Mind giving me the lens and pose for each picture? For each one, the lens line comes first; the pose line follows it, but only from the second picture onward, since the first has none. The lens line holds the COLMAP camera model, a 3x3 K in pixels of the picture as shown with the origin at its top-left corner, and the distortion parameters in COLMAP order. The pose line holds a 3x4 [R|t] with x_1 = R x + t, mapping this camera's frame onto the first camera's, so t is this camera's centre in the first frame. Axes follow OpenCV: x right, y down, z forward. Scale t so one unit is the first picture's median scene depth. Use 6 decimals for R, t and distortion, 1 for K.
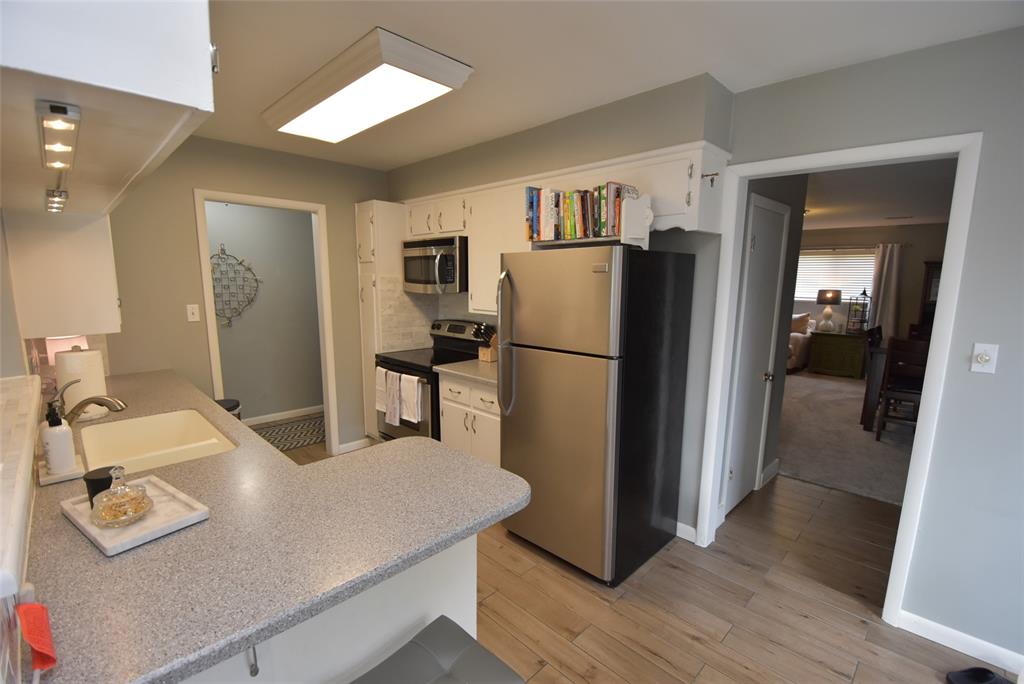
lens RADIAL K [[450.7, 0, 508.9], [0, 450.7, 349.4], [0, 0, 1]] dist [-0.011029, -0.004513]
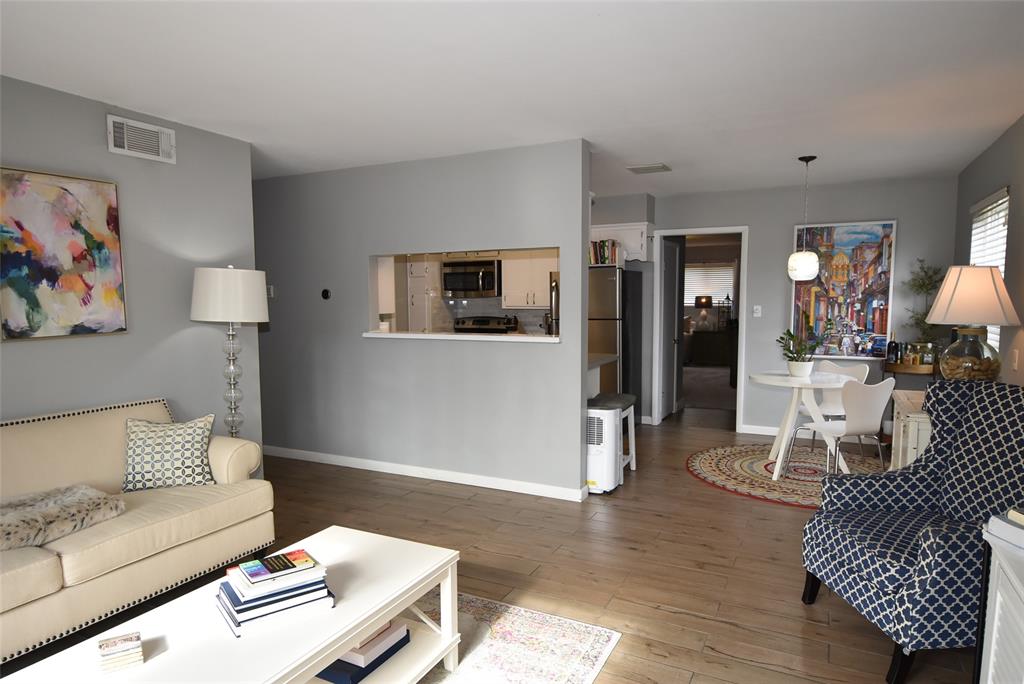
lens RADIAL K [[628.9, 0, 507.8], [0, 628.9, 343.7], [0, 0, 1]] dist [-0.000108, -0.006154]
pose [[0.950979, -0.040466, 0.306596, -0.740107], [0.065730, 0.995198, -0.072526, 0.196958], [-0.302189, 0.089124, 0.949073, -1.046547]]
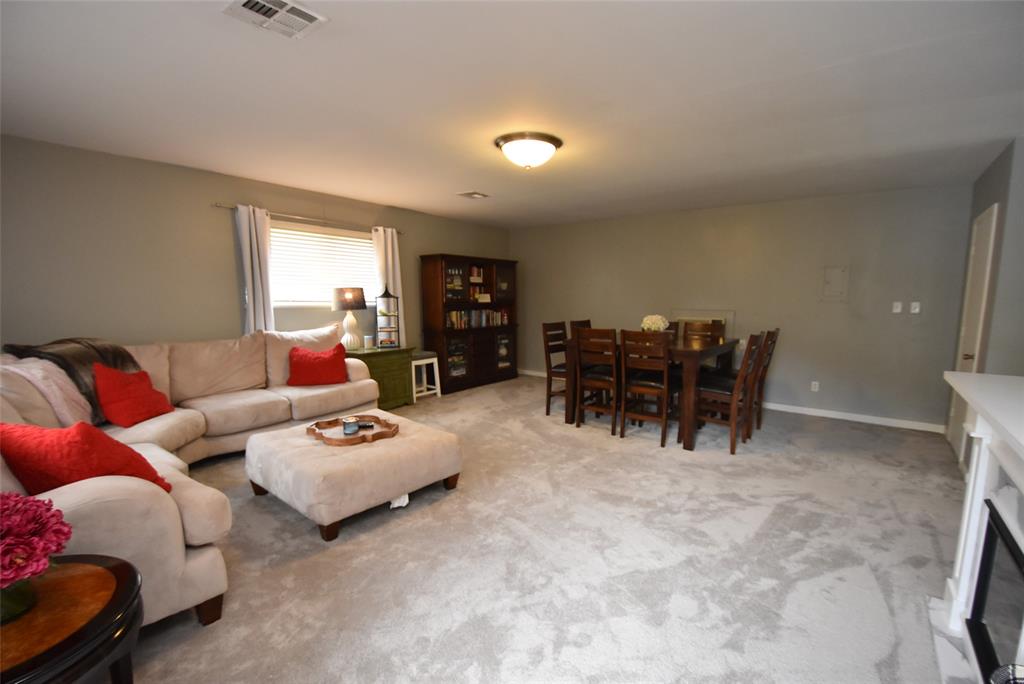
lens RADIAL K [[450.7, 0, 512.9], [0, 450.7, 347.0], [0, 0, 1]] dist [-0.011029, -0.004513]
pose [[-0.115262, -0.139230, 0.983529, 0.038661], [0.151984, 0.975998, 0.155975, -0.260211], [-0.981639, 0.167459, -0.091335, 1.907568]]
